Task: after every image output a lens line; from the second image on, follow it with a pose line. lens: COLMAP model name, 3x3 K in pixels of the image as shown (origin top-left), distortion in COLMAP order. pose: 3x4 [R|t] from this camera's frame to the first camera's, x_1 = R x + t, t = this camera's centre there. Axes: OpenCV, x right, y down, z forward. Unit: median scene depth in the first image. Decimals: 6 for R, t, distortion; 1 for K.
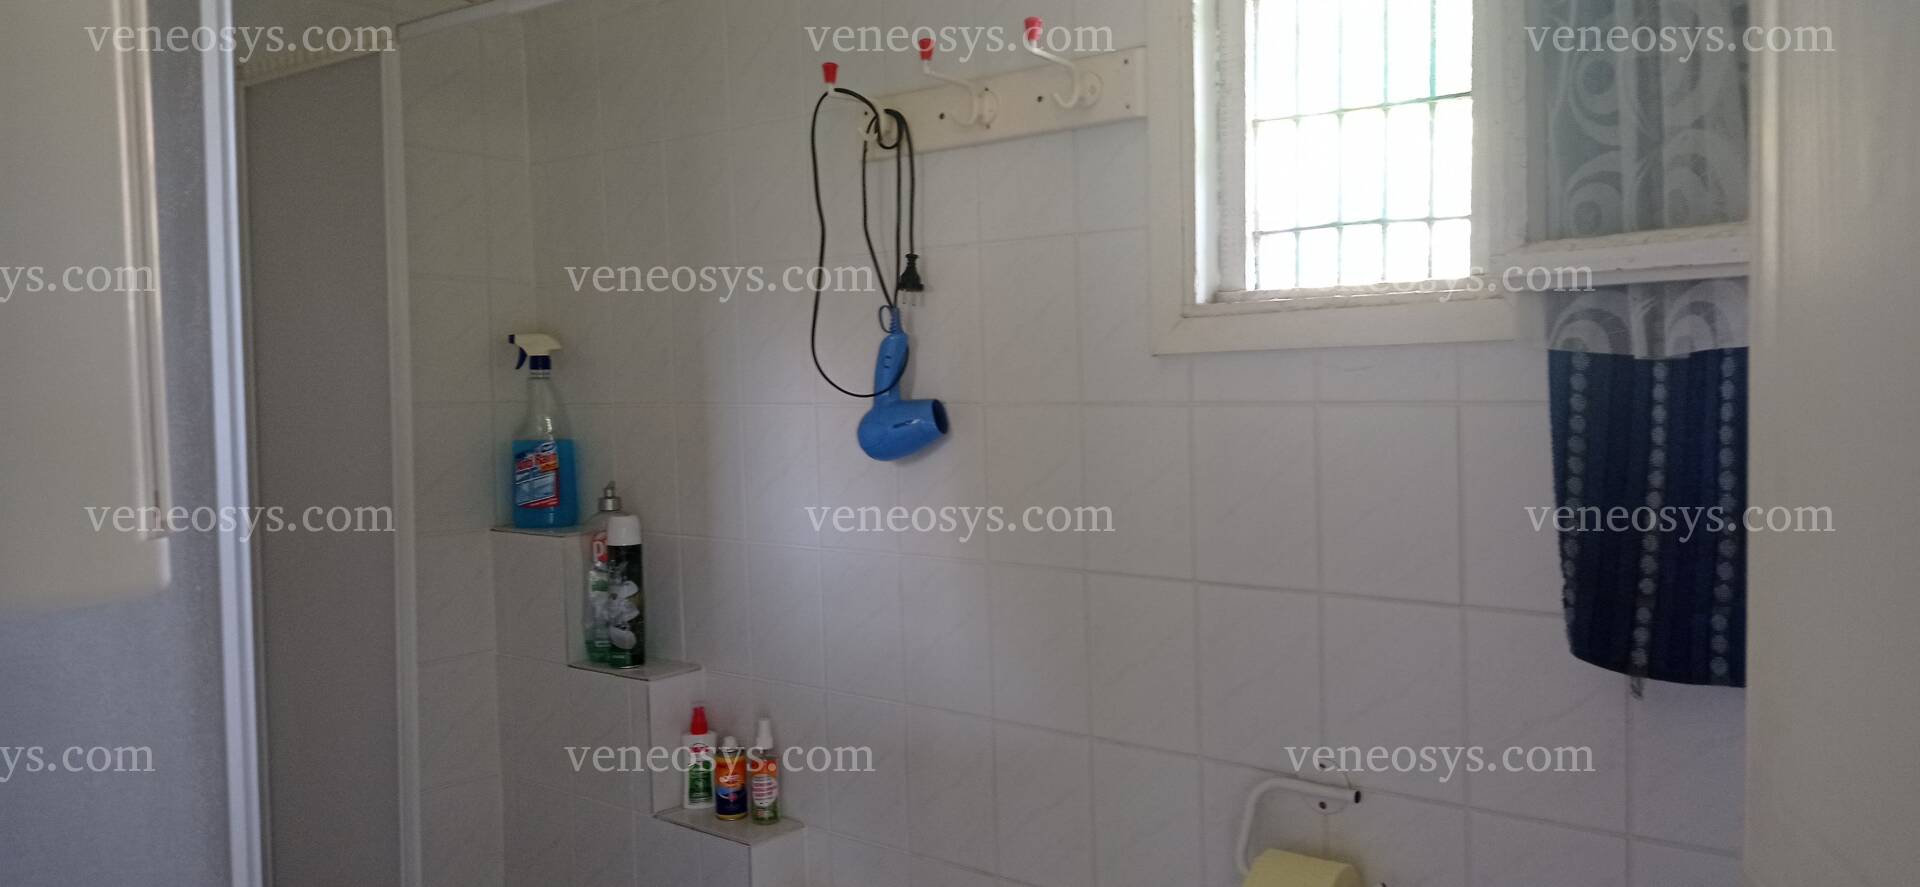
lens RADIAL K [[1442.8, 0, 960.0], [0, 1442.8, 443.5], [0, 0, 1]] dist [0.098571, -0.159009]
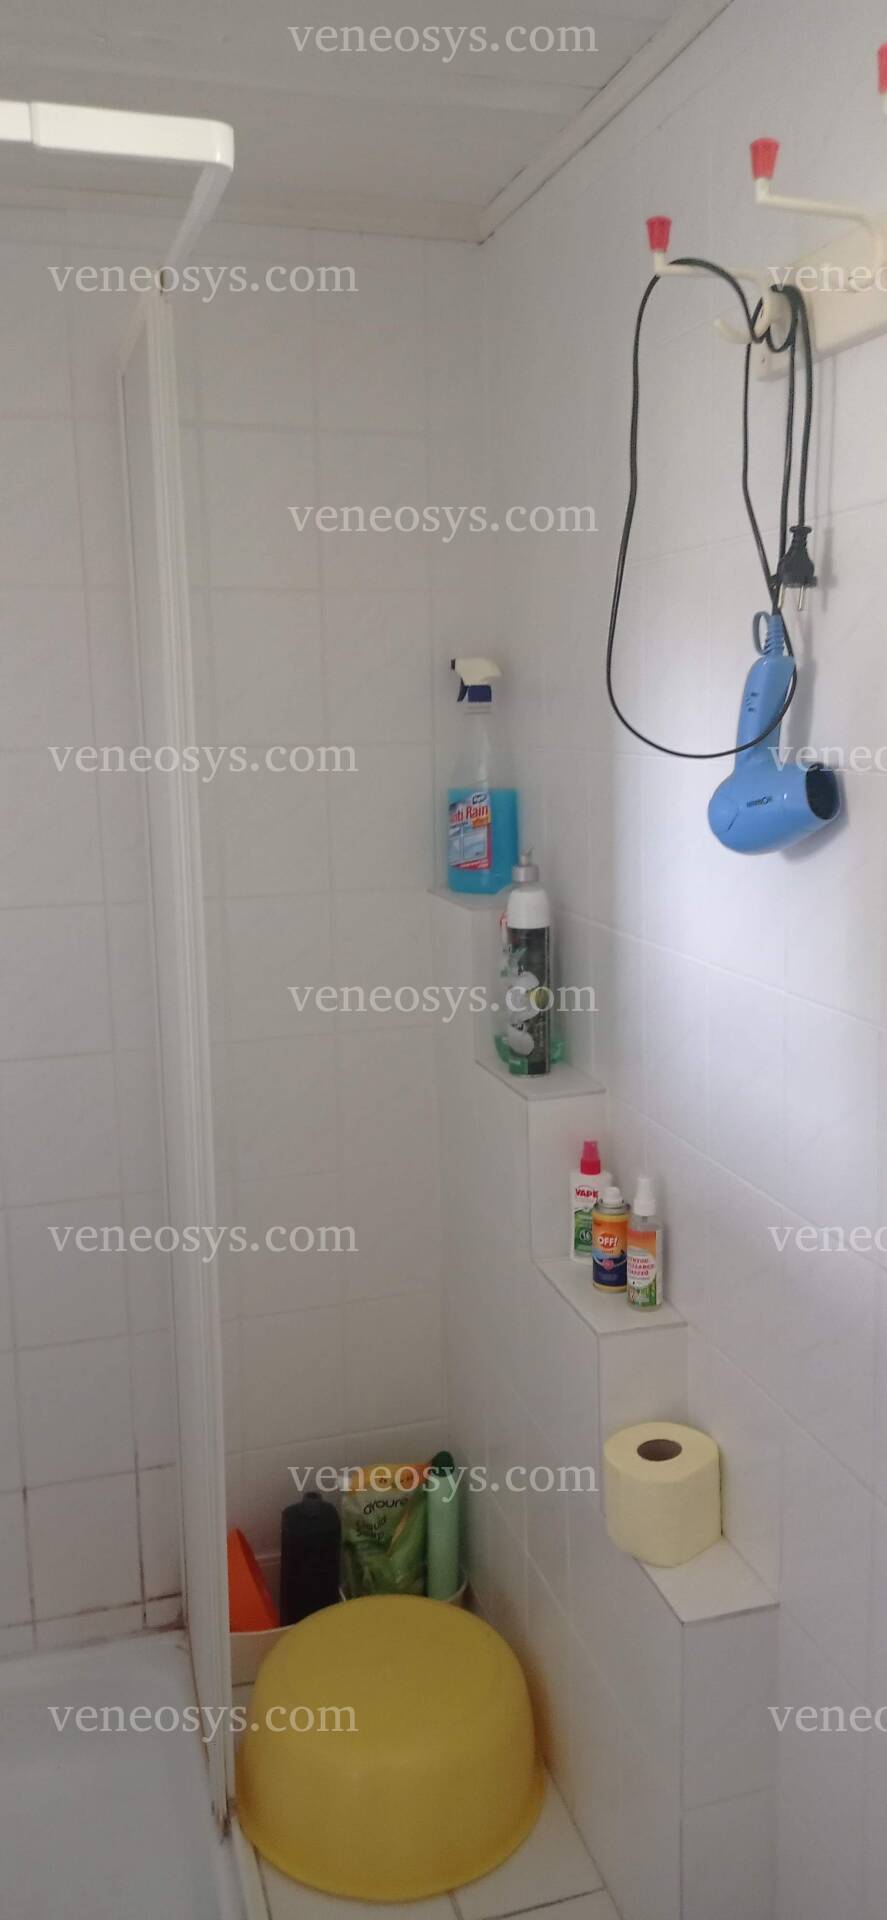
lens RADIAL K [[1442.8, 0, 443.5], [0, 1442.8, 960.0], [0, 0, 1]] dist [0.098571, -0.159009]
pose [[0.831814, 0.106501, -0.544741, 0.169752], [-0.030075, 0.988626, 0.147360, -0.028642], [0.554239, -0.106193, 0.825556, 0.315743]]
